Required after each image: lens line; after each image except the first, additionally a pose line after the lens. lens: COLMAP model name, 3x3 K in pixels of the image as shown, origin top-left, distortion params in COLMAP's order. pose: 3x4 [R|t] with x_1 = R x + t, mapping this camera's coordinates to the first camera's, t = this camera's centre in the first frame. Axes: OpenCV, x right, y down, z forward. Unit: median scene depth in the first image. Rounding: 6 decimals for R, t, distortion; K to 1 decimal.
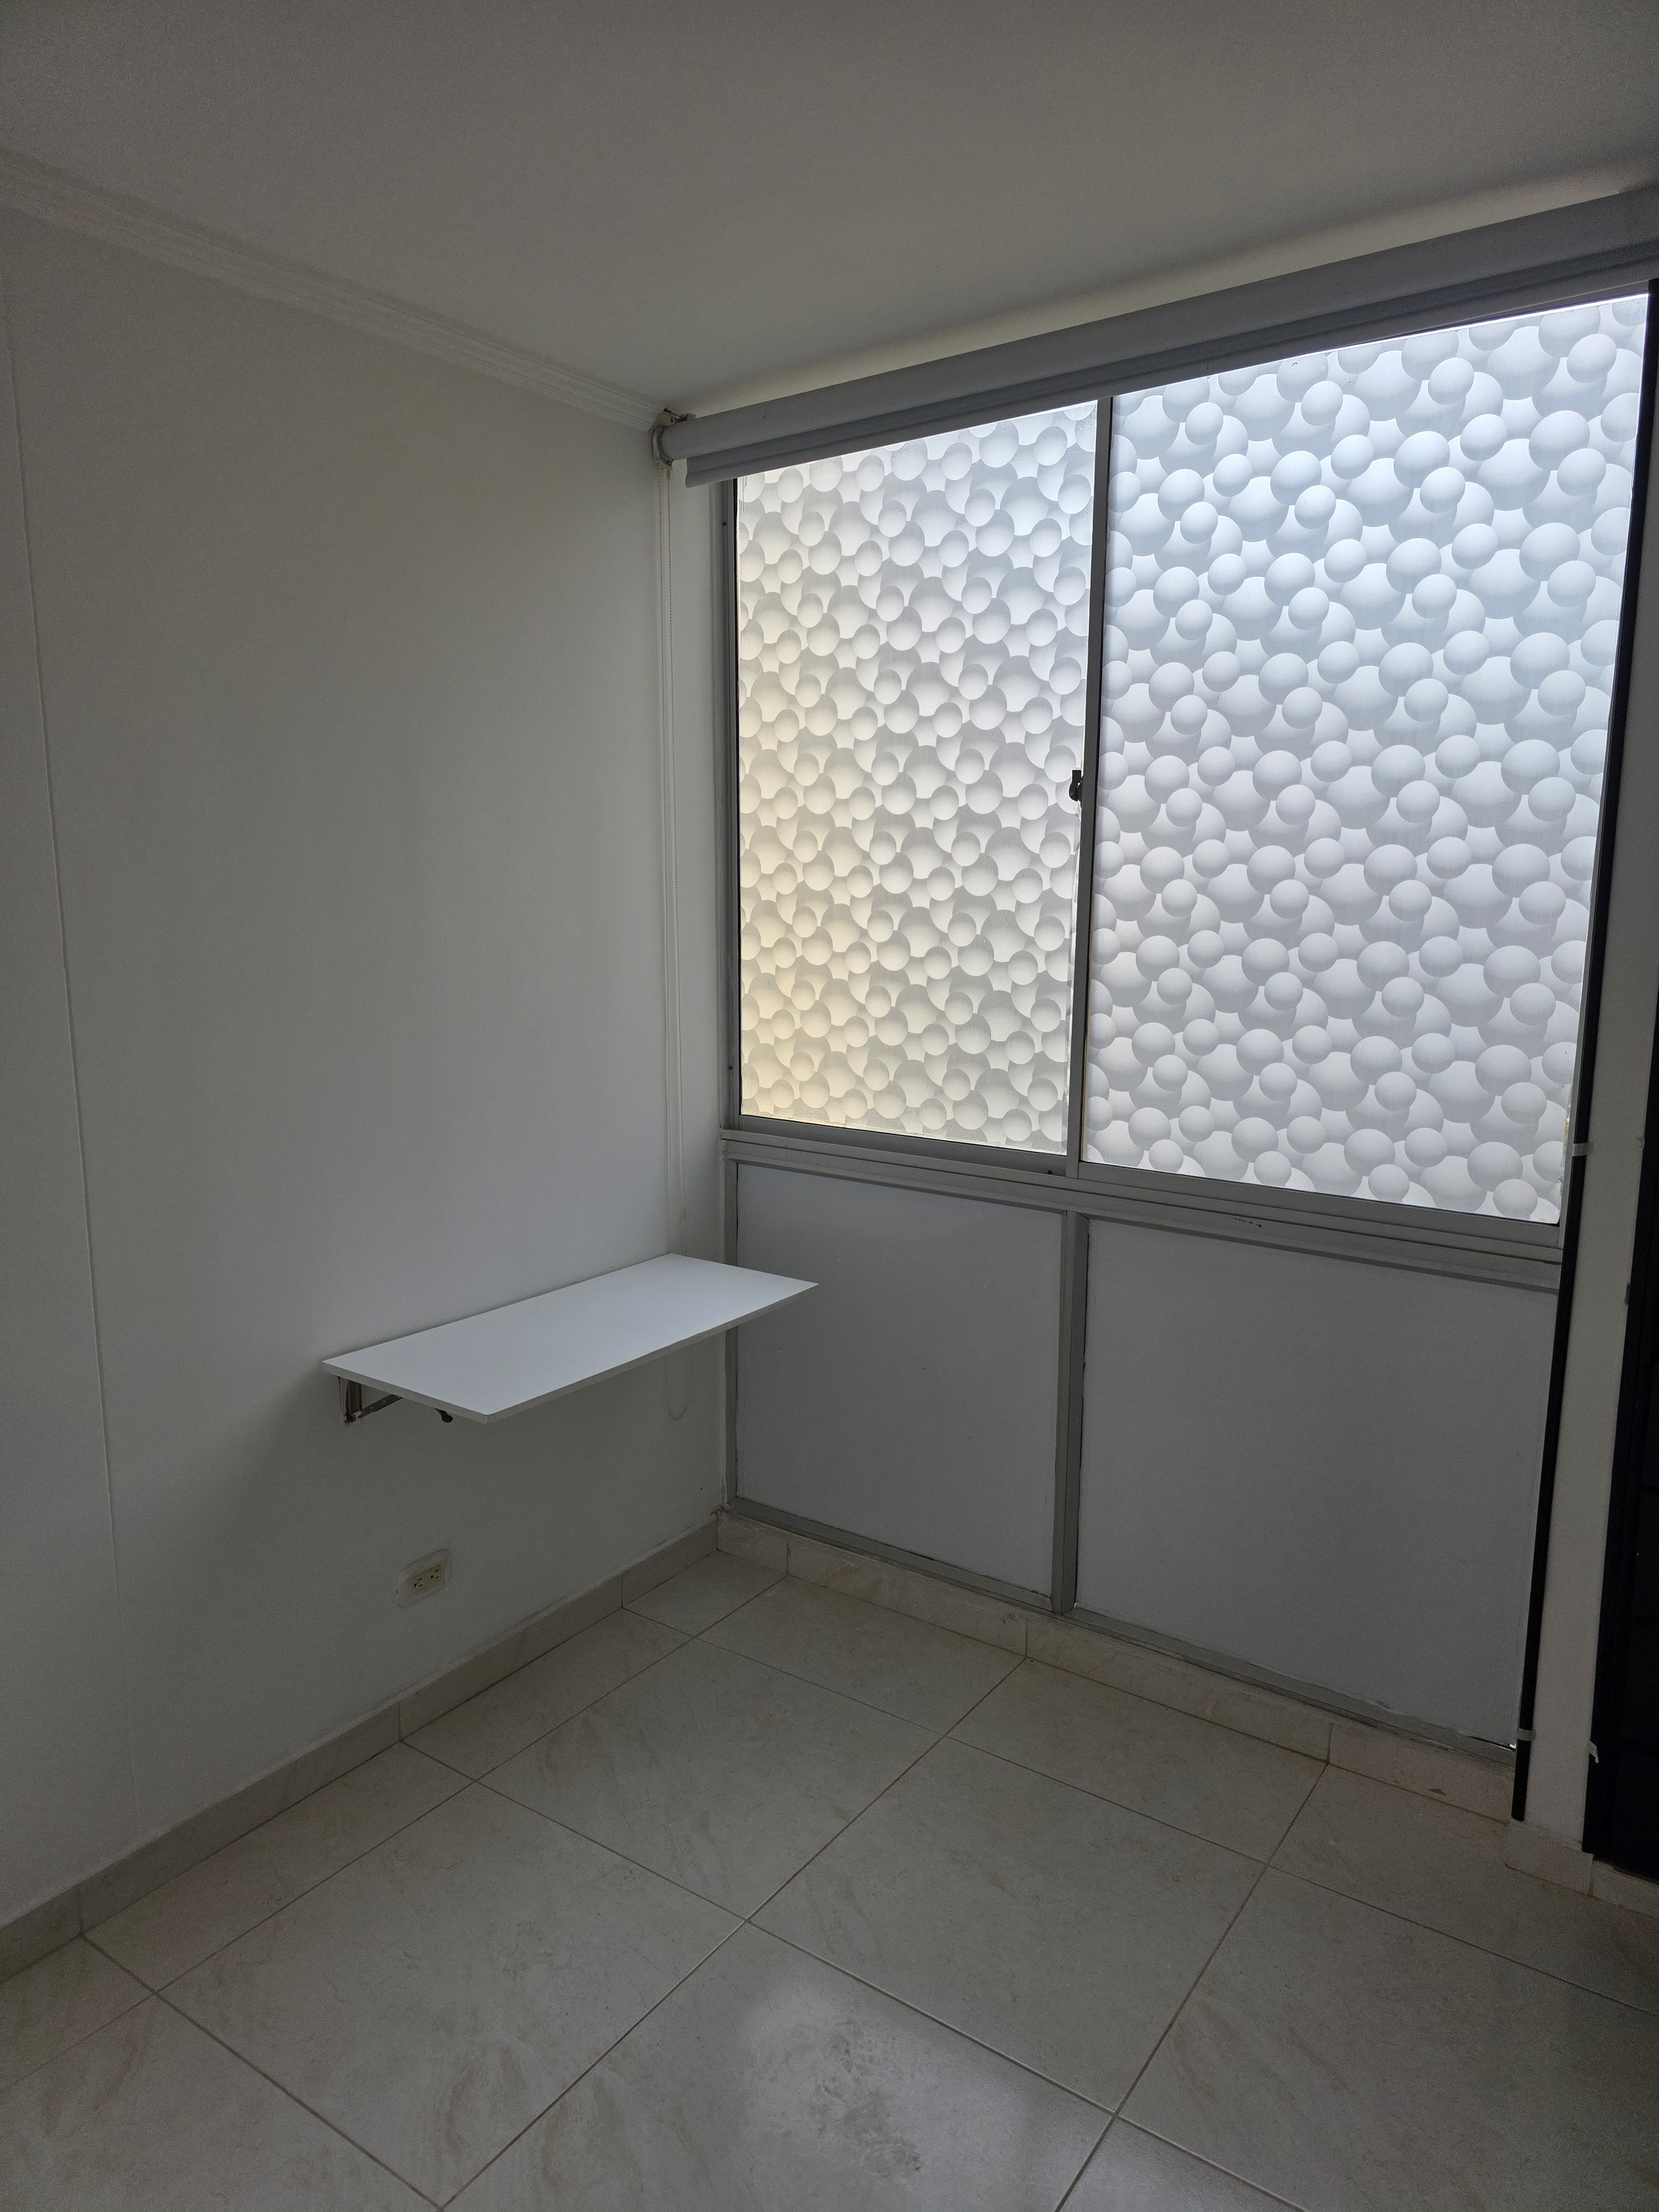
lens RADIAL K [[1515.4, 0, 817.6], [0, 1515.4, 1119.5], [0, 0, 1]] dist [0.071591, -0.049227]
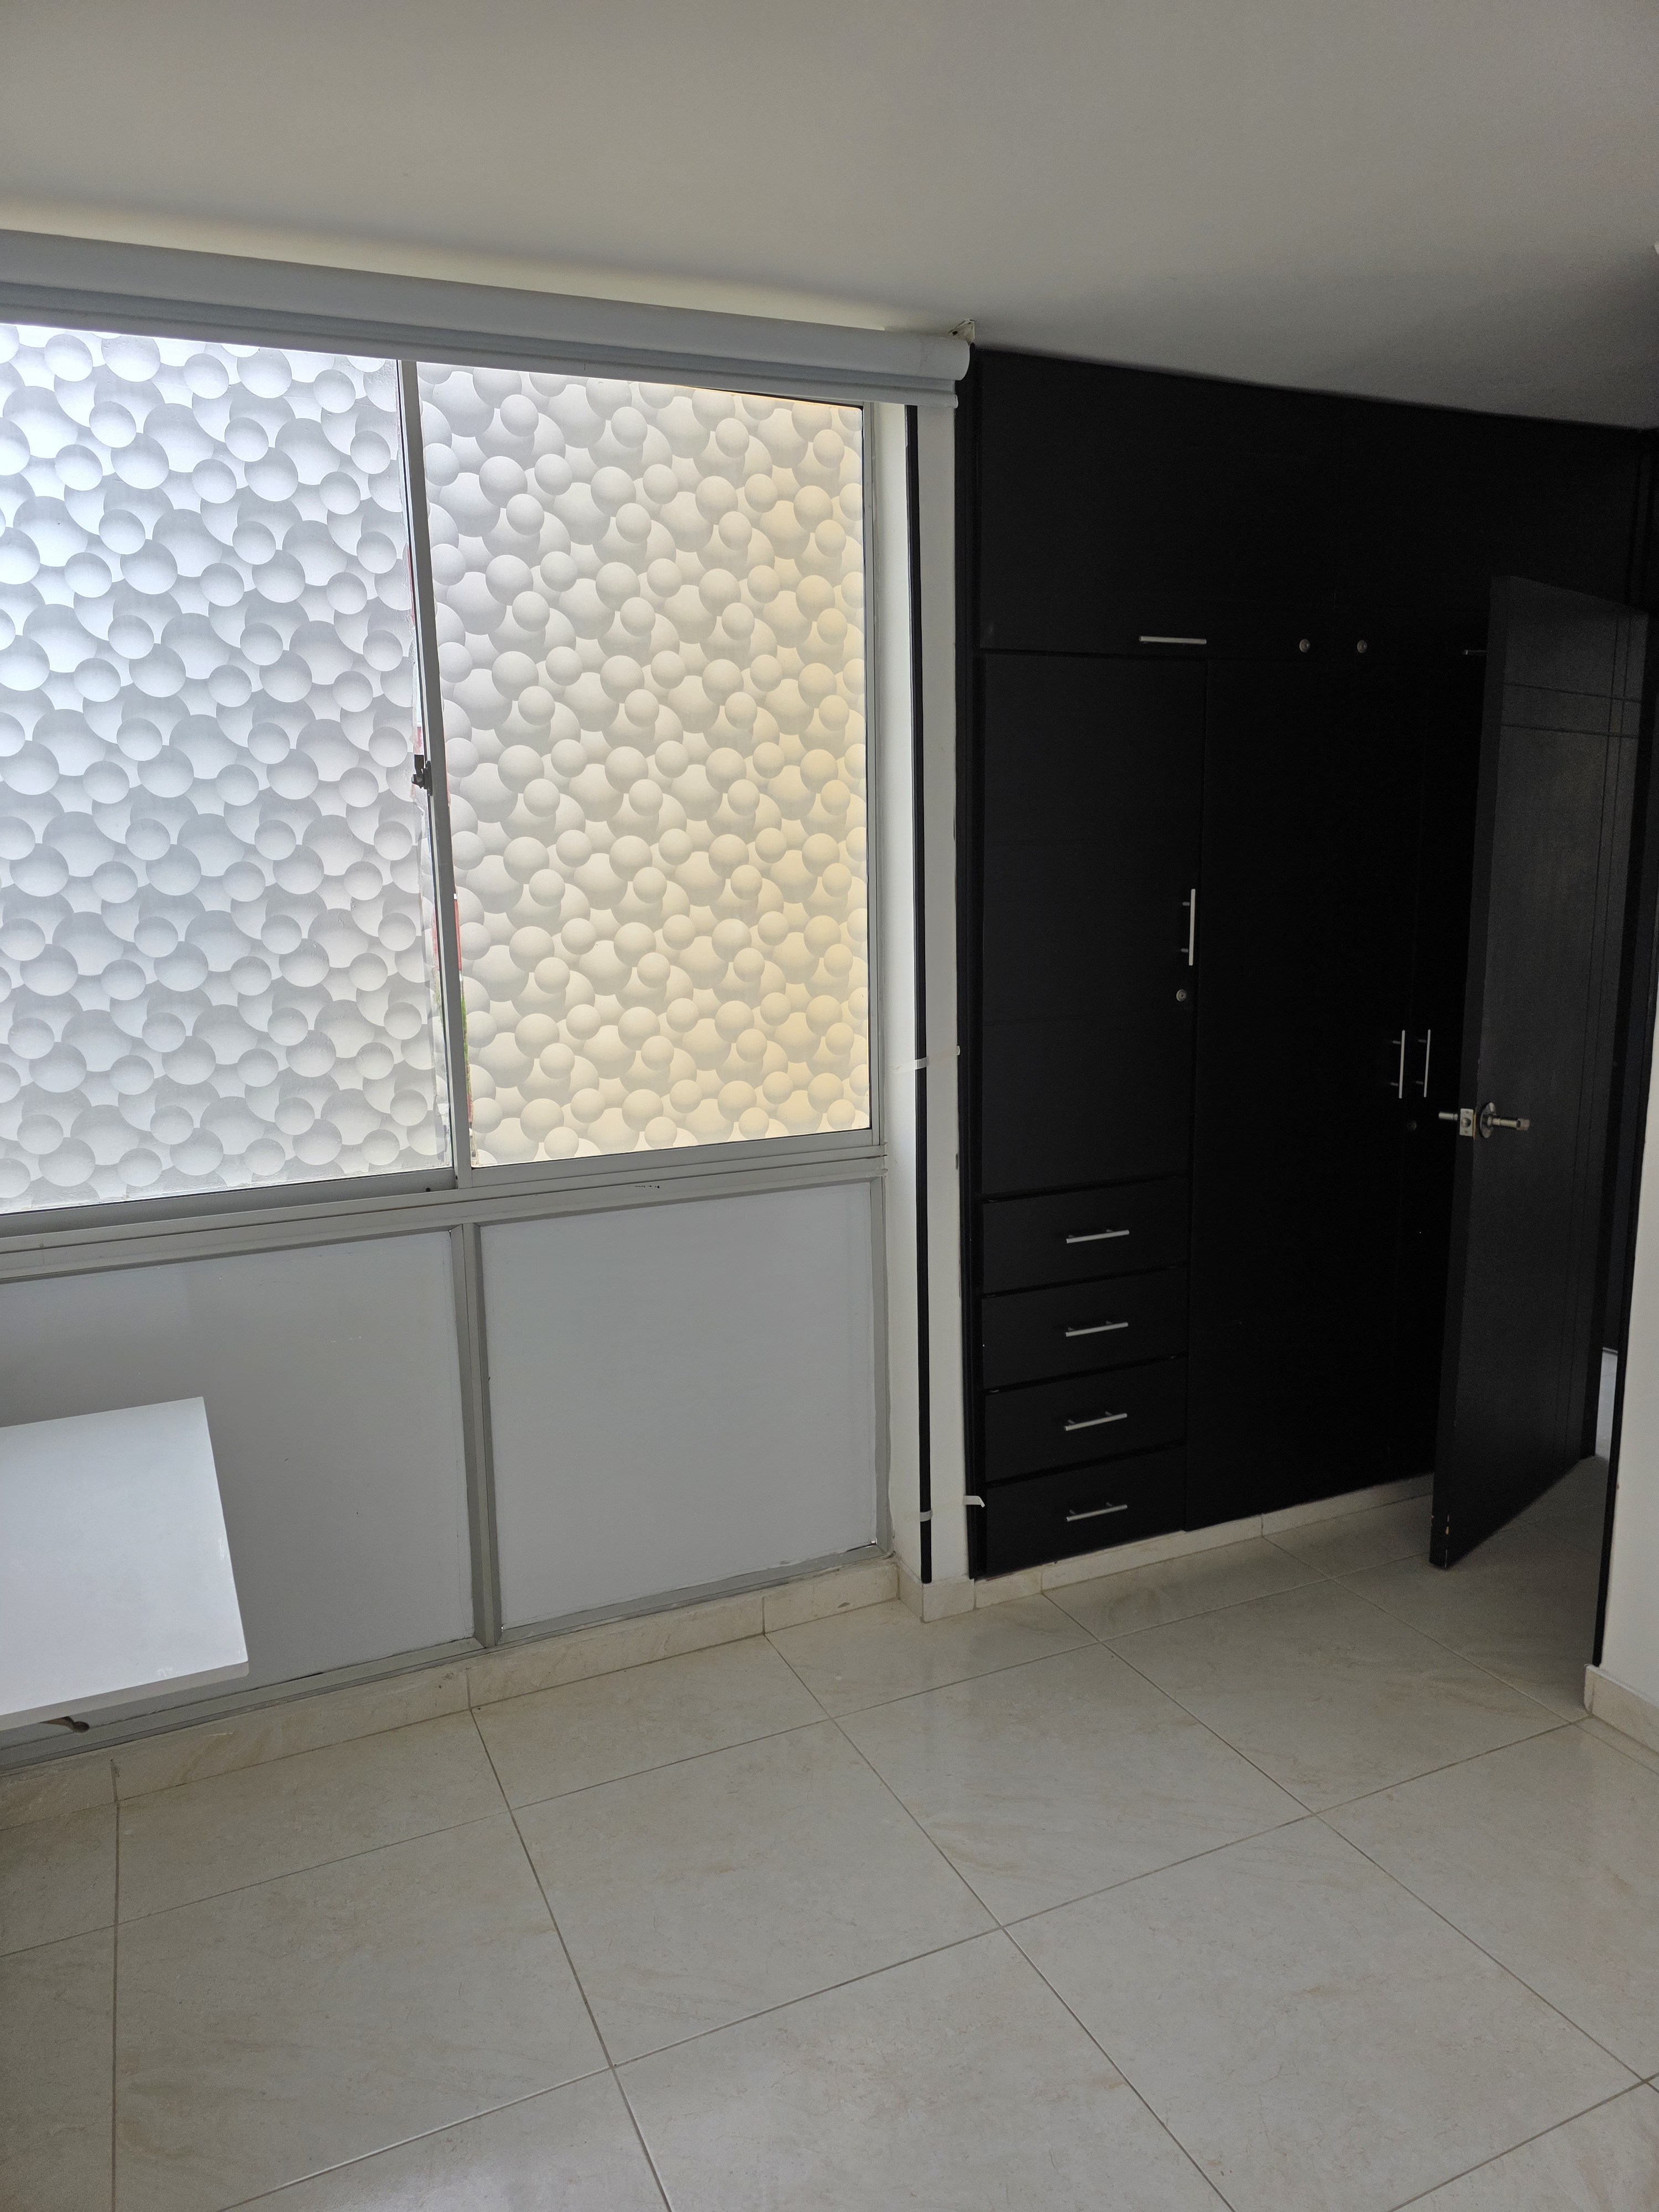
lens RADIAL K [[1515.4, 0, 823.0], [0, 1515.4, 1110.8], [0, 0, 1]] dist [0.071591, -0.049227]
pose [[0.493008, -0.165139, 0.854208, -0.553844], [0.166159, 0.981621, 0.093871, -0.064053], [-0.854011, 0.095655, 0.511386, 0.340449]]
